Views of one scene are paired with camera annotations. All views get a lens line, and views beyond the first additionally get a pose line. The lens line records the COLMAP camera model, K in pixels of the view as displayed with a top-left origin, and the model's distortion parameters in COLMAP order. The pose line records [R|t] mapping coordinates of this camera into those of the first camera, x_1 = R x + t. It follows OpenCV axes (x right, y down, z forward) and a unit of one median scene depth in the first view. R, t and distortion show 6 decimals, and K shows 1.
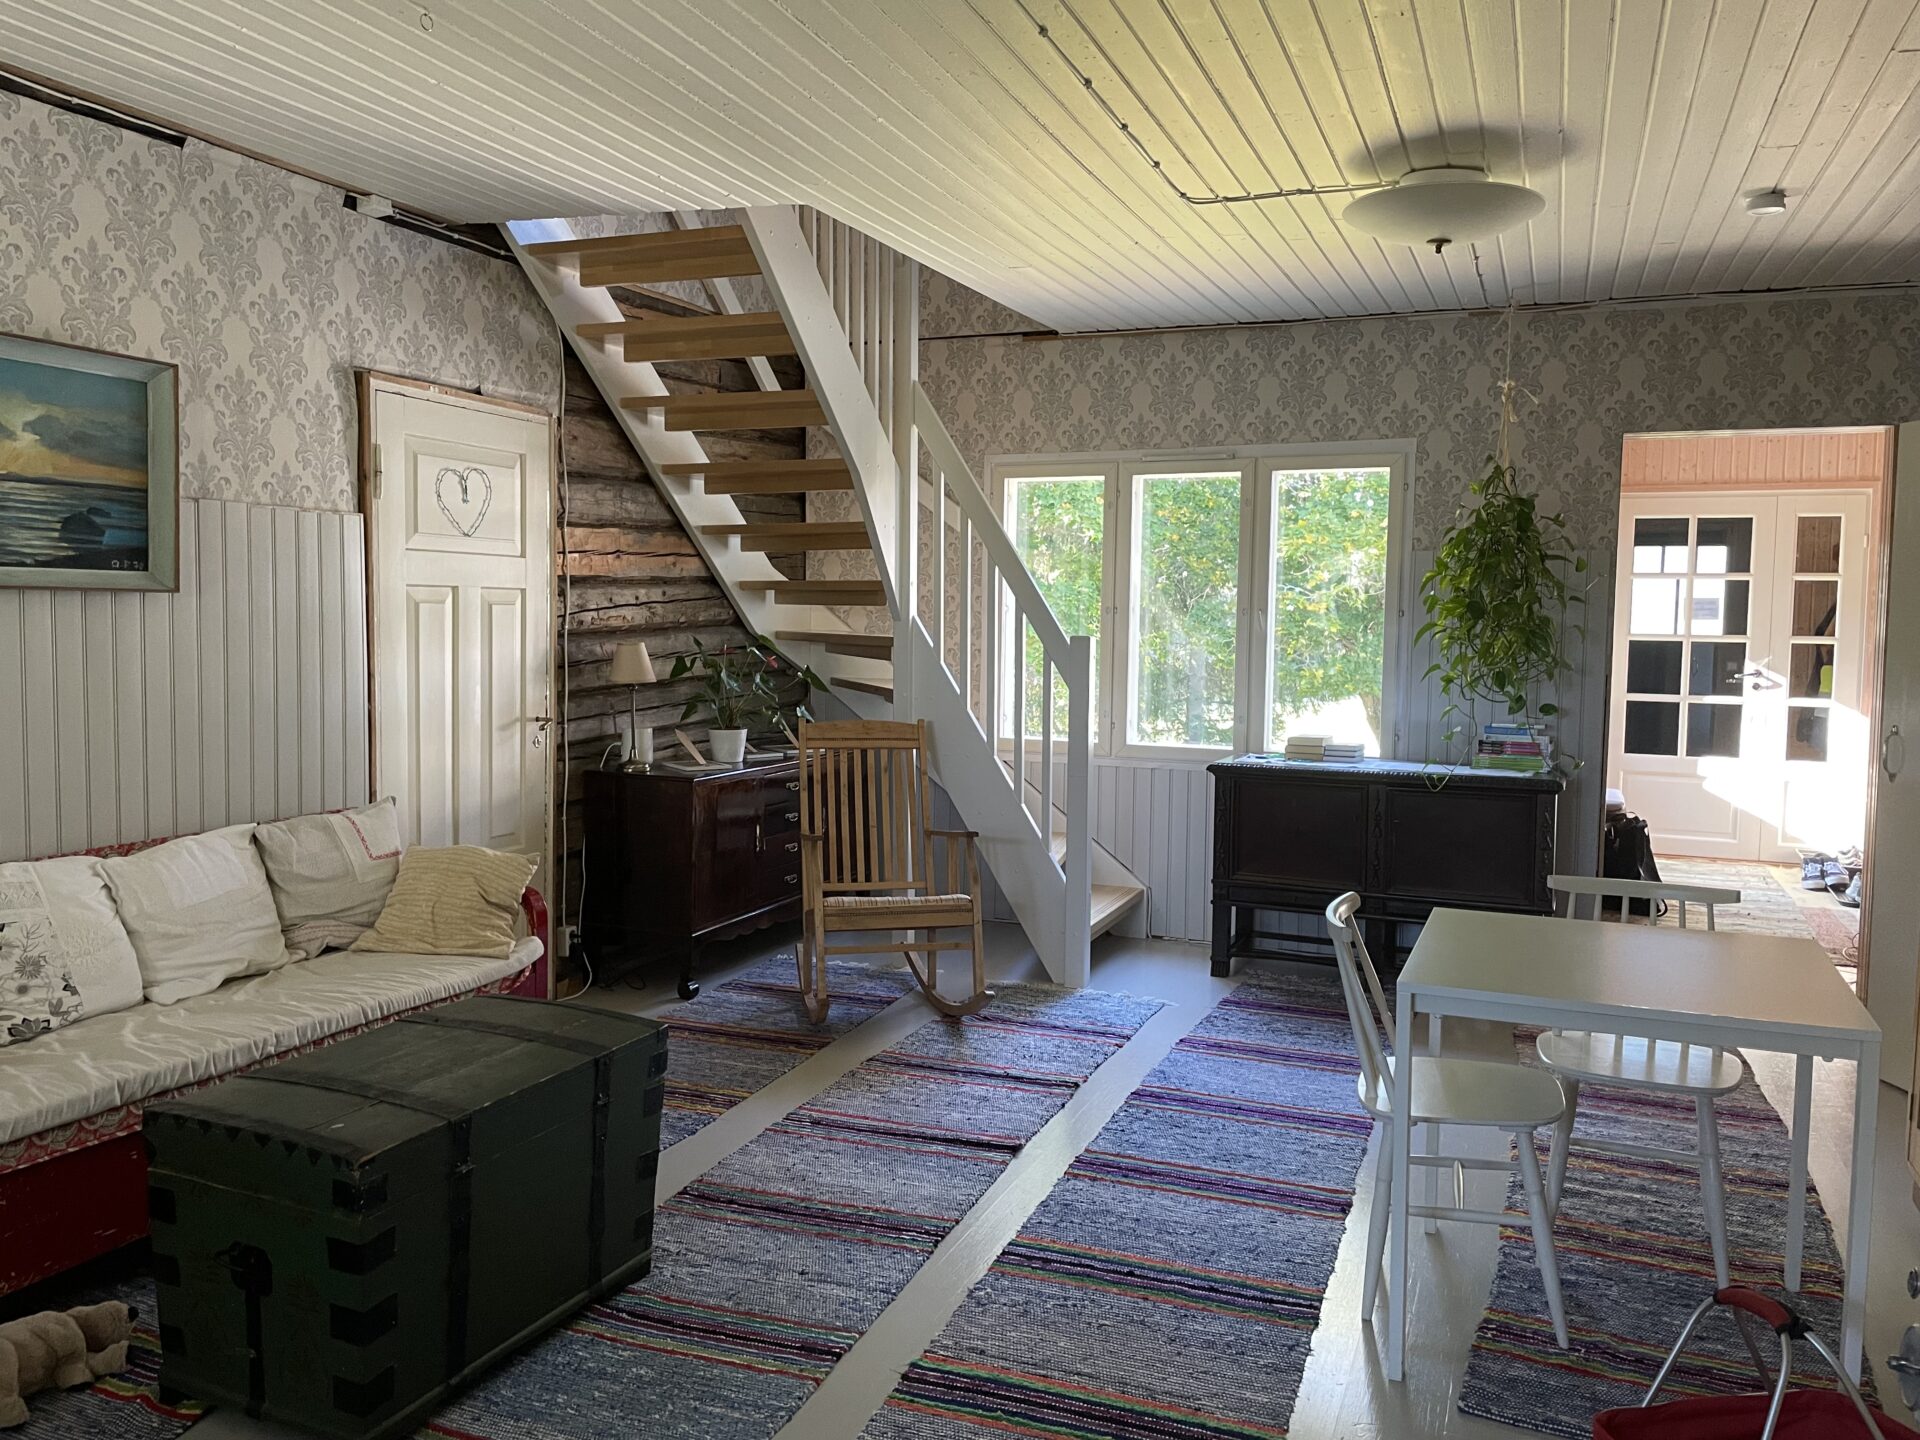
lens RADIAL K [[1485.1, 0, 962.9], [0, 1485.1, 712.4], [0, 0, 1]] dist [0.035322, -0.003293]
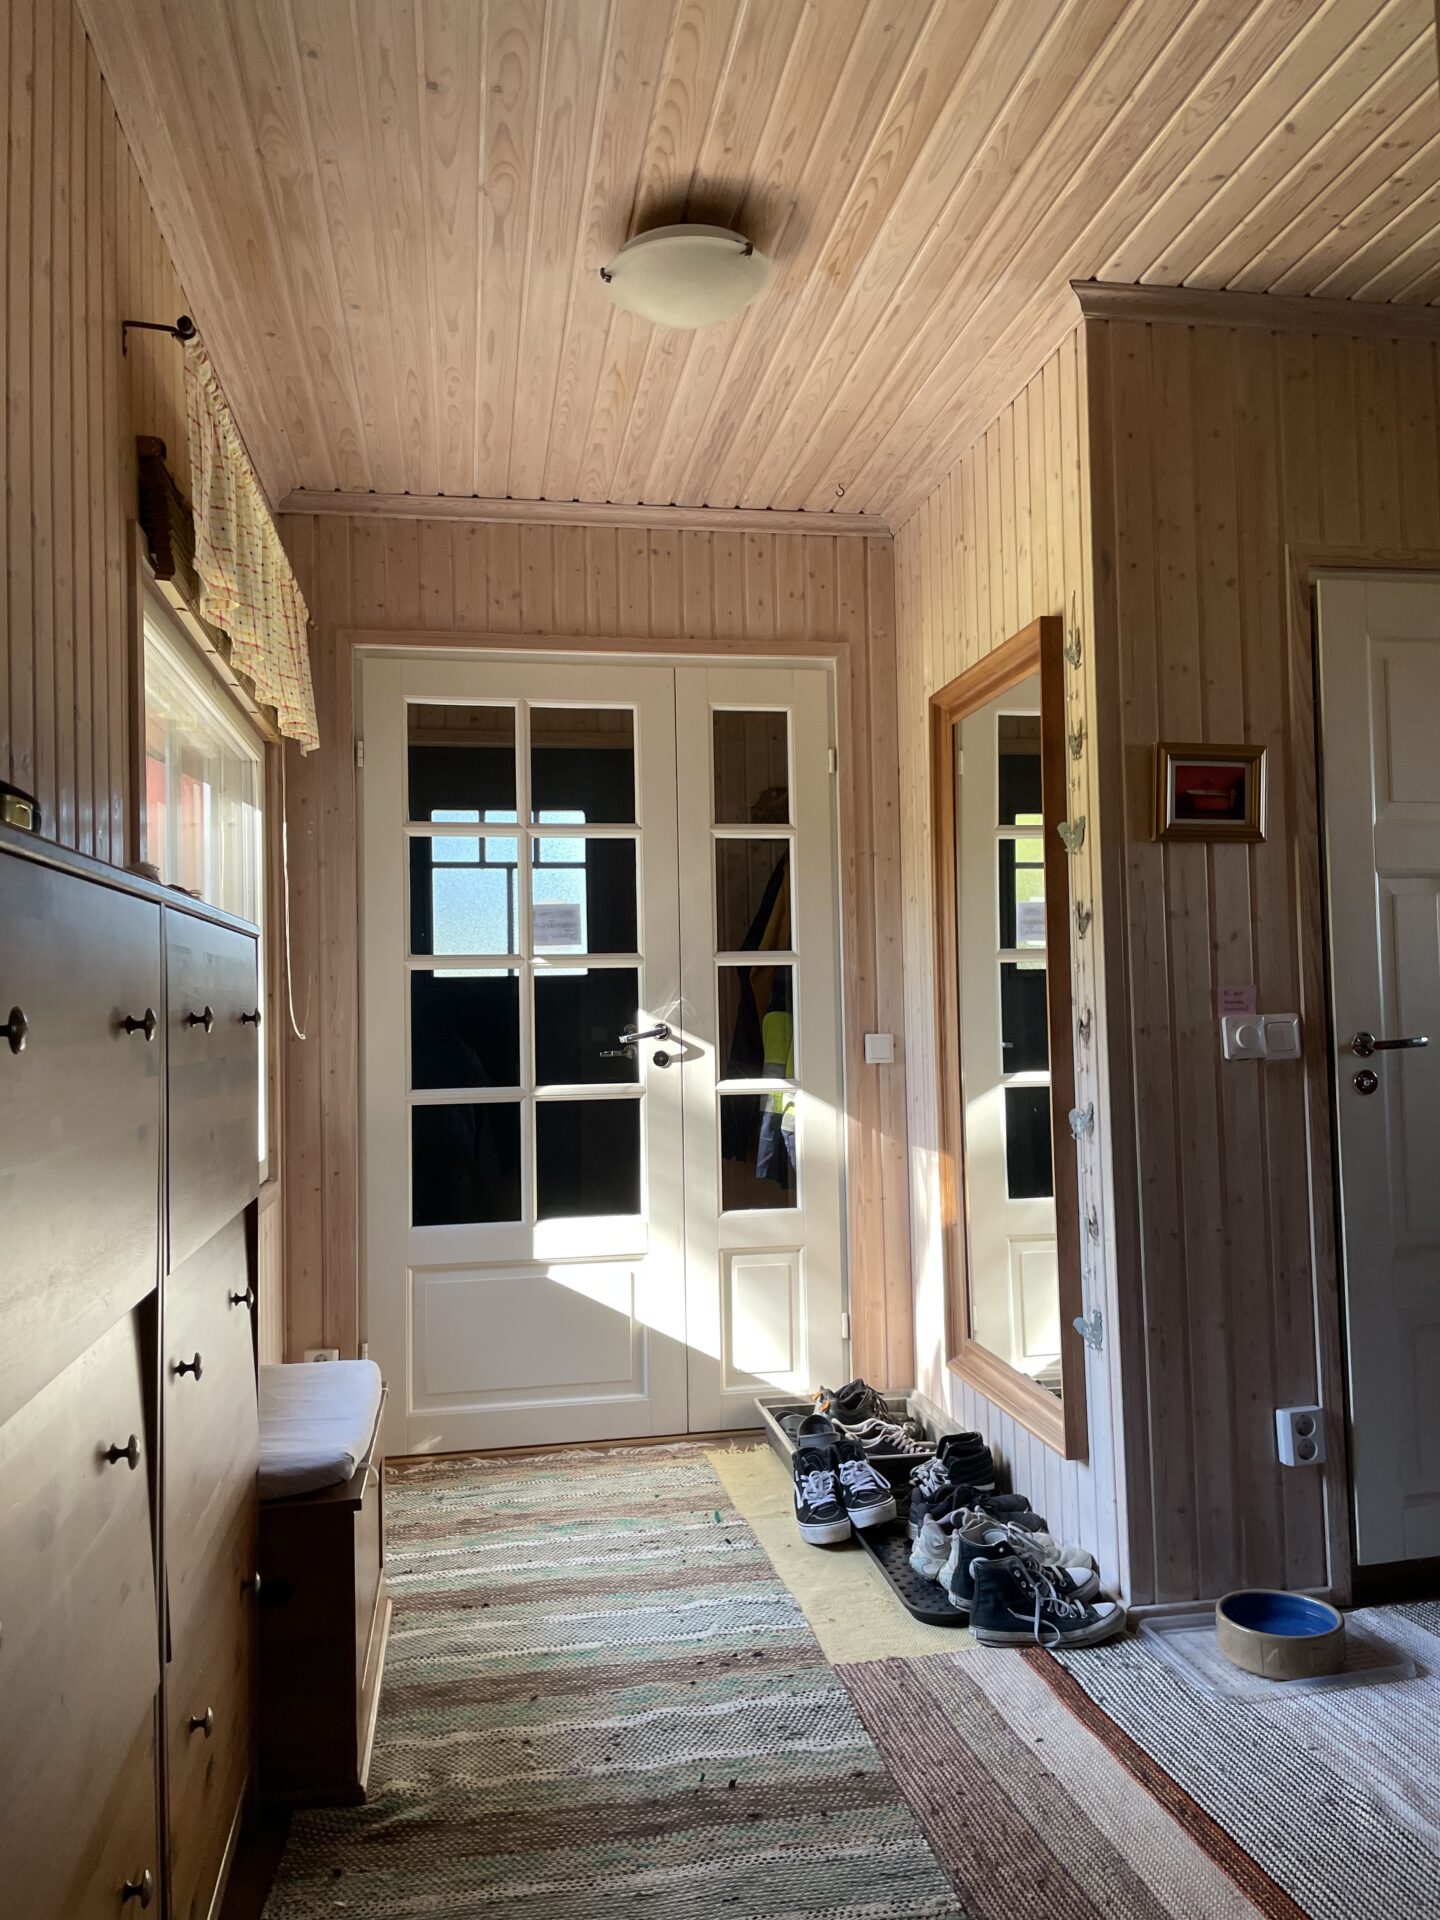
lens RADIAL K [[1485.1, 0, 720.9], [0, 1485.1, 959.7], [0, 0, 1]] dist [0.035322, -0.003293]
pose [[0.841996, -0.002861, 0.539476, 0.289320], [0.065606, 0.993107, -0.097129, -0.001640], [-0.535480, 0.117175, 0.836380, 0.588161]]
